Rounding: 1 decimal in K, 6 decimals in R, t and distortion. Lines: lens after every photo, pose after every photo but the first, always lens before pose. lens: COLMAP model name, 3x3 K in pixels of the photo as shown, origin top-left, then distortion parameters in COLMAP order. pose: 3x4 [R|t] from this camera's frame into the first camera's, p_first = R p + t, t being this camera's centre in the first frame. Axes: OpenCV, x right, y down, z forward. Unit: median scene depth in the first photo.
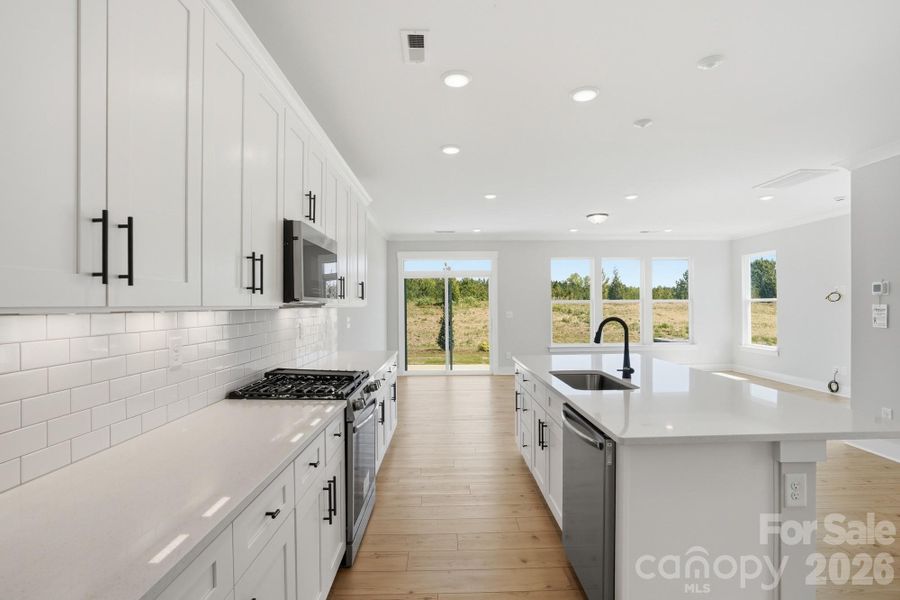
lens RADIAL K [[439.7, 0, 450.7], [0, 439.7, 298.2], [0, 0, 1]] dist [-0.021634, 0.000493]
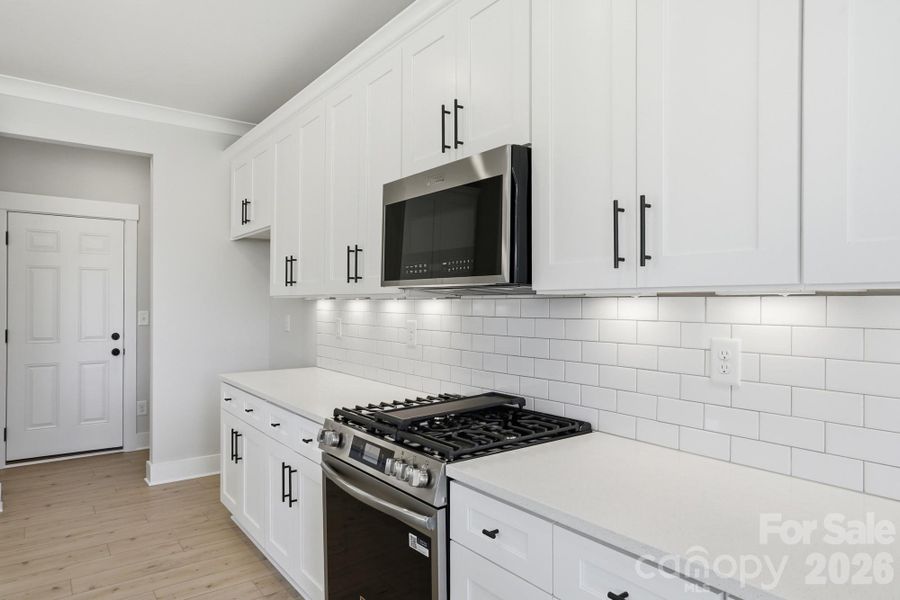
lens RADIAL K [[561.7, 0, 452.7], [0, 561.7, 303.1], [0, 0, 1]] dist [-0.004665, 0.014987]
pose [[-0.807955, 0.001557, -0.589242, 0.038040], [0.007294, 0.999946, -0.007358, 0.012379], [0.589199, -0.010243, -0.807923, 0.505180]]
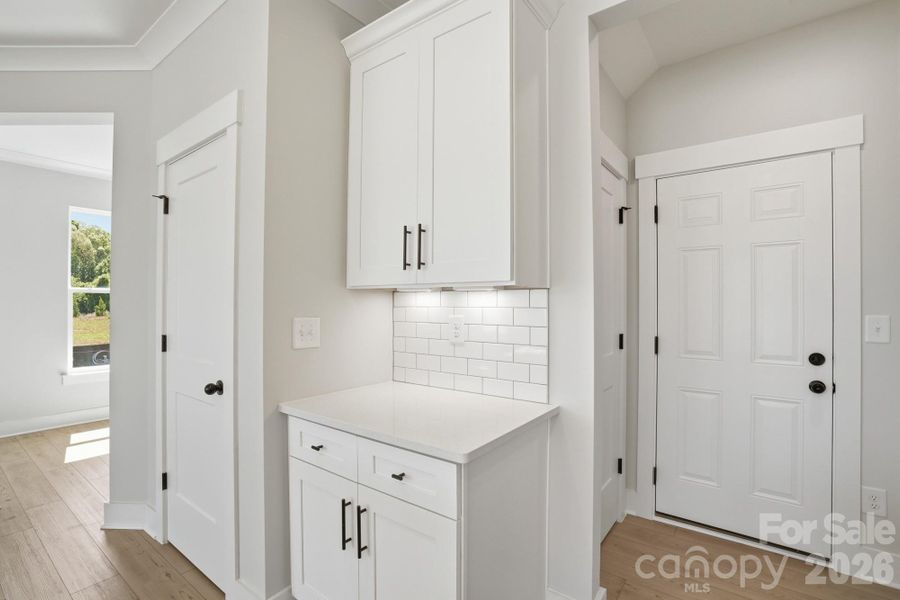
lens RADIAL K [[426.5, 0, 448.5], [0, 426.5, 301.1], [0, 0, 1]] dist [-0.036135, 0.013022]
pose [[-0.798048, 0.006815, 0.602555, 0.002343], [-0.005172, 0.999822, -0.018159, 0.011614], [-0.602571, -0.017609, -0.797871, 0.159756]]
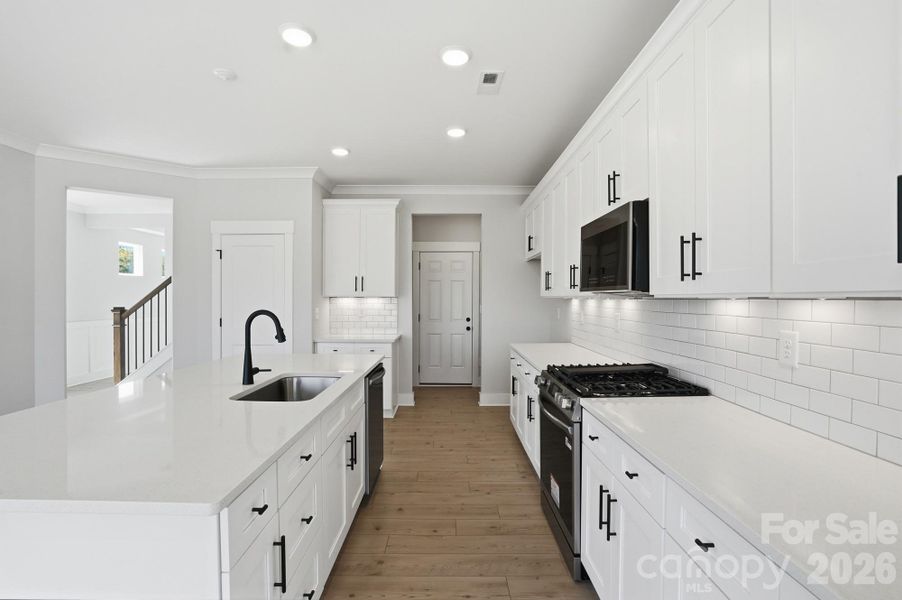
lens RADIAL K [[427.5, 0, 446.5], [0, 427.5, 305.2], [0, 0, 1]] dist [-0.036135, 0.013022]
pose [[-0.999808, 0.002095, 0.019502, 0.001672], [0.002185, 0.999987, 0.004591, 0.010834], [-0.019492, 0.004632, -0.999799, 0.592708]]
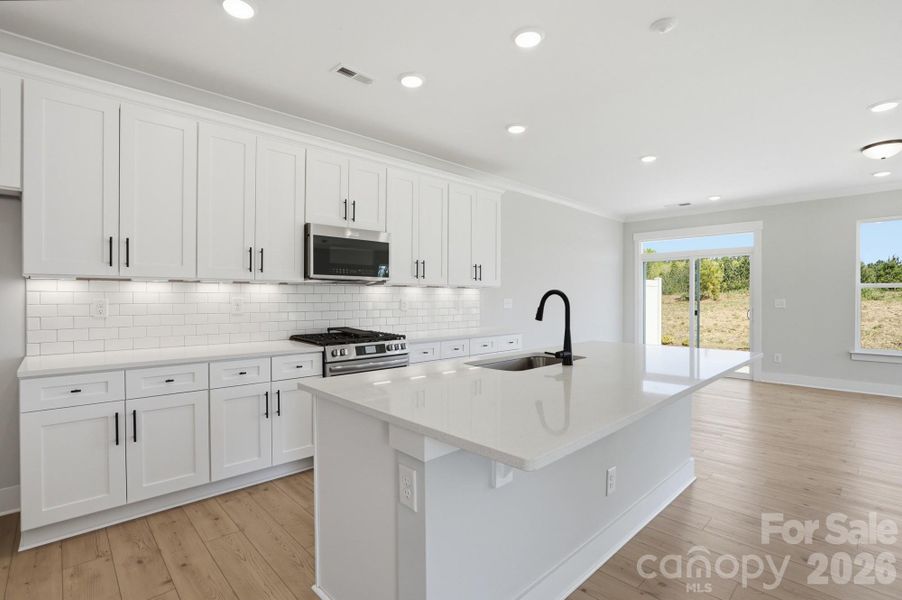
lens RADIAL K [[427.5, 0, 453.4], [0, 427.5, 301.9], [0, 0, 1]] dist [-0.036135, 0.013022]
pose [[0.686181, 0.016004, -0.727254, 0.272092], [0.003144, 0.999683, 0.024965, 0.014903], [0.727424, -0.019417, 0.685914, 0.100108]]
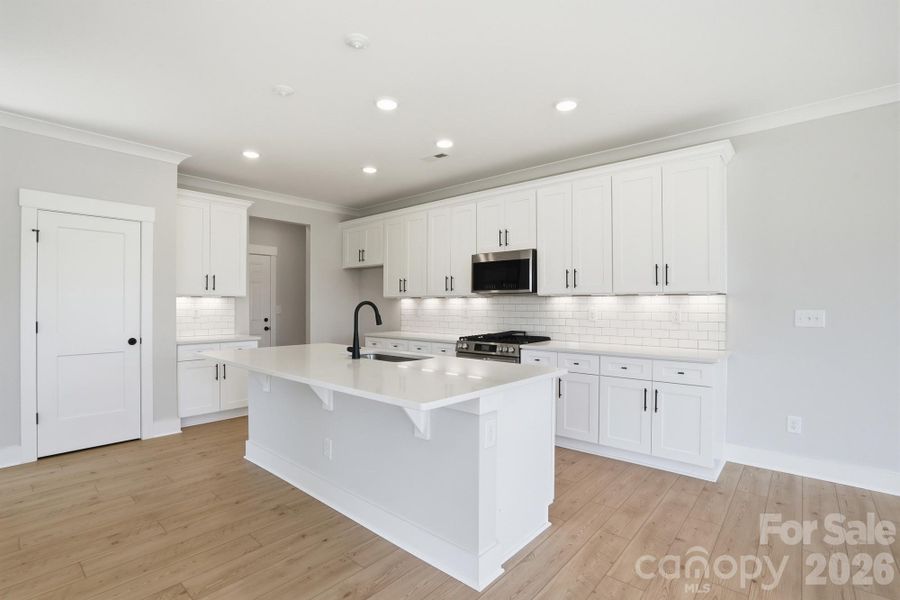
lens RADIAL K [[426.5, 0, 452.2], [0, 426.5, 307.8], [0, 0, 1]] dist [-0.036135, 0.013022]
pose [[-0.665981, 0.010012, -0.745902, 0.332420], [0.012318, 0.999921, 0.002424, 0.019926], [0.745867, -0.007573, -0.666052, 0.615168]]
